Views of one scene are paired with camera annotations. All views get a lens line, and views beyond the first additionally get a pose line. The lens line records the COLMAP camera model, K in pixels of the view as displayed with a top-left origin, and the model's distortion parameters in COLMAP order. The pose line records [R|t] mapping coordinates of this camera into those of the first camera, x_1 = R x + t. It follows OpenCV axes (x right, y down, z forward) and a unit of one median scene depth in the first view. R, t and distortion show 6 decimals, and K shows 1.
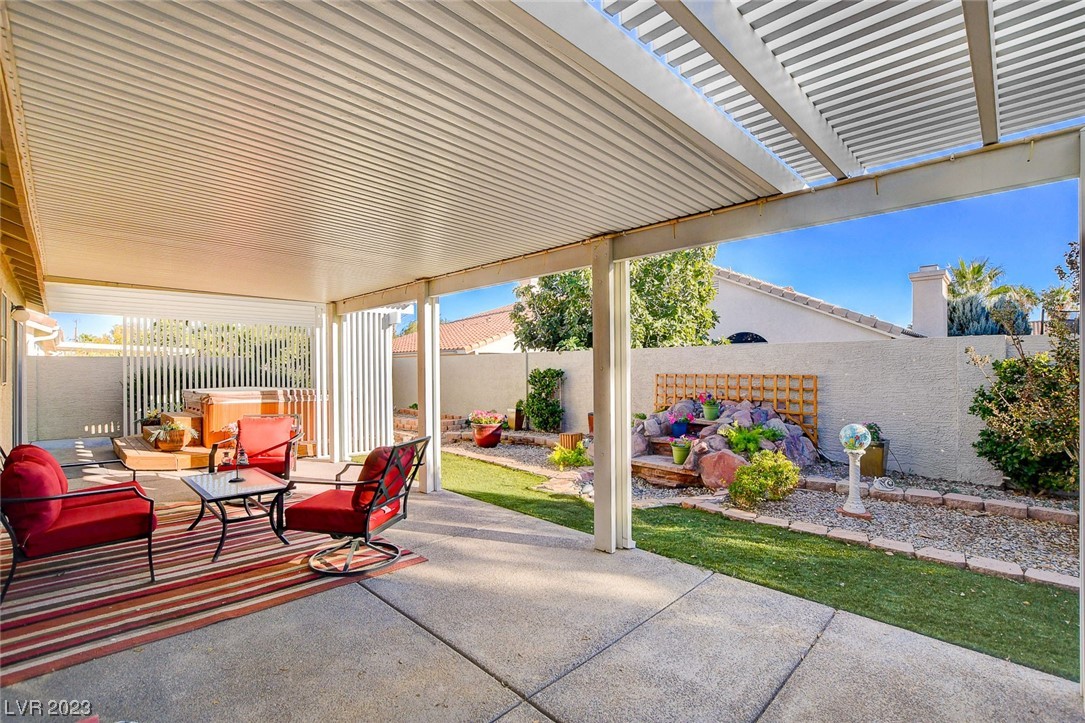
lens RADIAL K [[482.3, 0, 542.4], [0, 482.3, 363.2], [0, 0, 1]] dist [-0.002227, -0.000023]
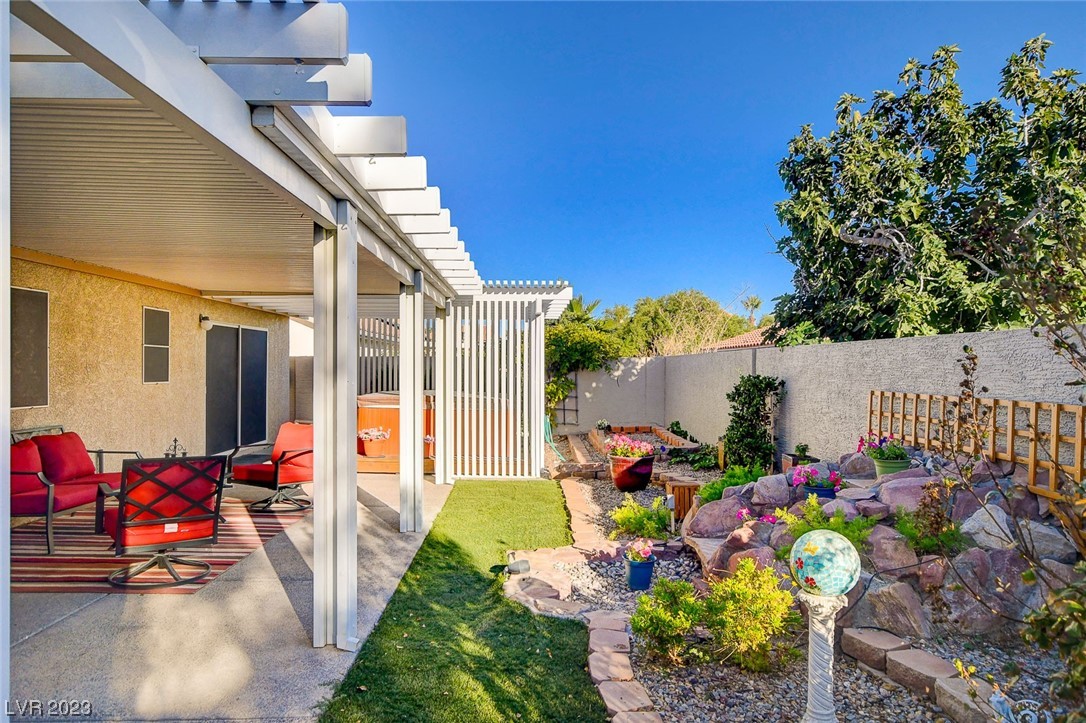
lens RADIAL K [[688.7, 0, 543.0], [0, 688.7, 363.3], [0, 0, 1]] dist [0.042701, 0.000308]
pose [[0.720864, 0.006621, -0.693044, 0.876179], [-0.001024, 0.999963, 0.008488, -0.024946], [0.693075, -0.005409, 0.720845, 0.398448]]
